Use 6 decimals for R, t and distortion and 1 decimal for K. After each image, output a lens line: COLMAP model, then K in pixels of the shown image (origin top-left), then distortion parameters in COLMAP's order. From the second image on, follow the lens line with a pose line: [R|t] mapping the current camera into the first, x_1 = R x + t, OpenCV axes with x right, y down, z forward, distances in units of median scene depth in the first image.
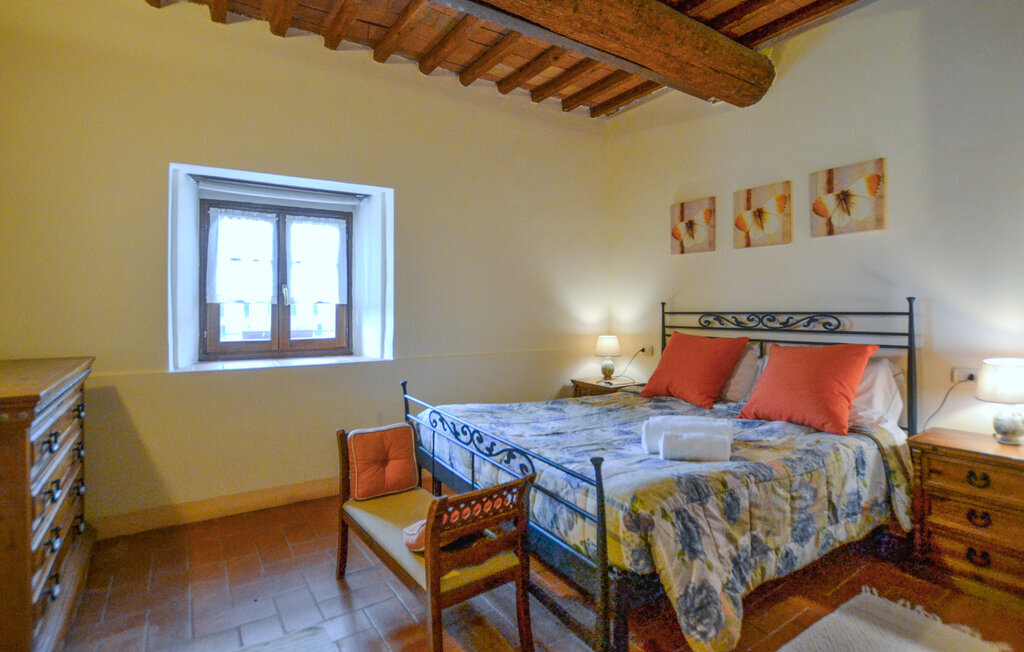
lens RADIAL K [[505.6, 0, 497.4], [0, 505.6, 295.8], [0, 0, 1]] dist [-0.022473, -0.000372]
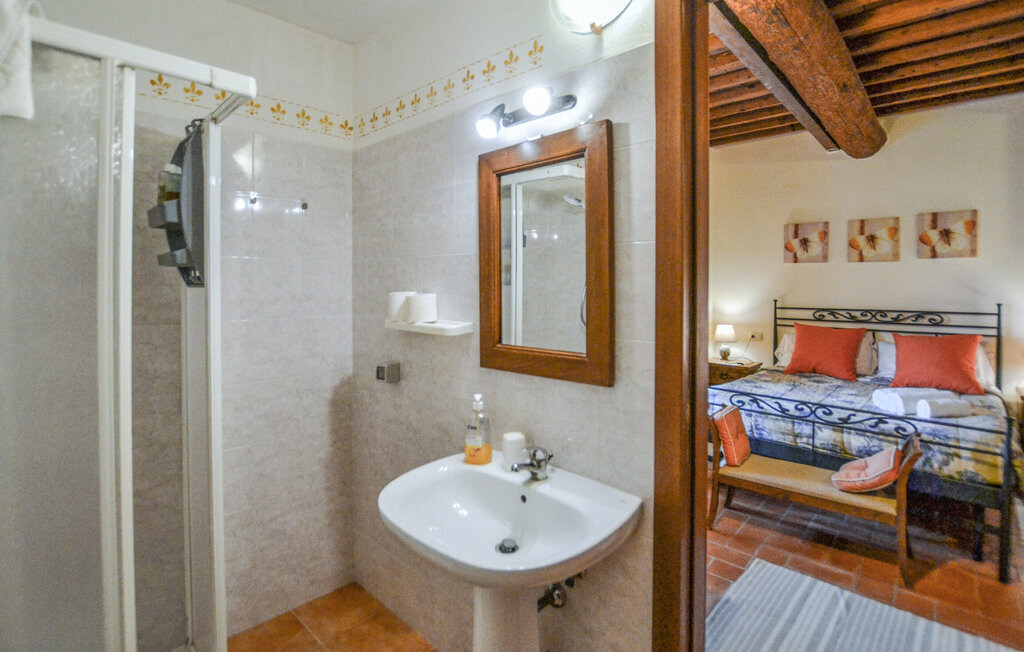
lens RADIAL K [[505.6, 0, 464.1], [0, 505.6, 270.1], [0, 0, 1]] dist [-0.022473, -0.000372]
pose [[0.971568, 0.009962, 0.236550, -0.930132], [-0.011010, 0.999935, 0.003109, -0.071386], [-0.236504, -0.005625, 0.971614, -0.068719]]
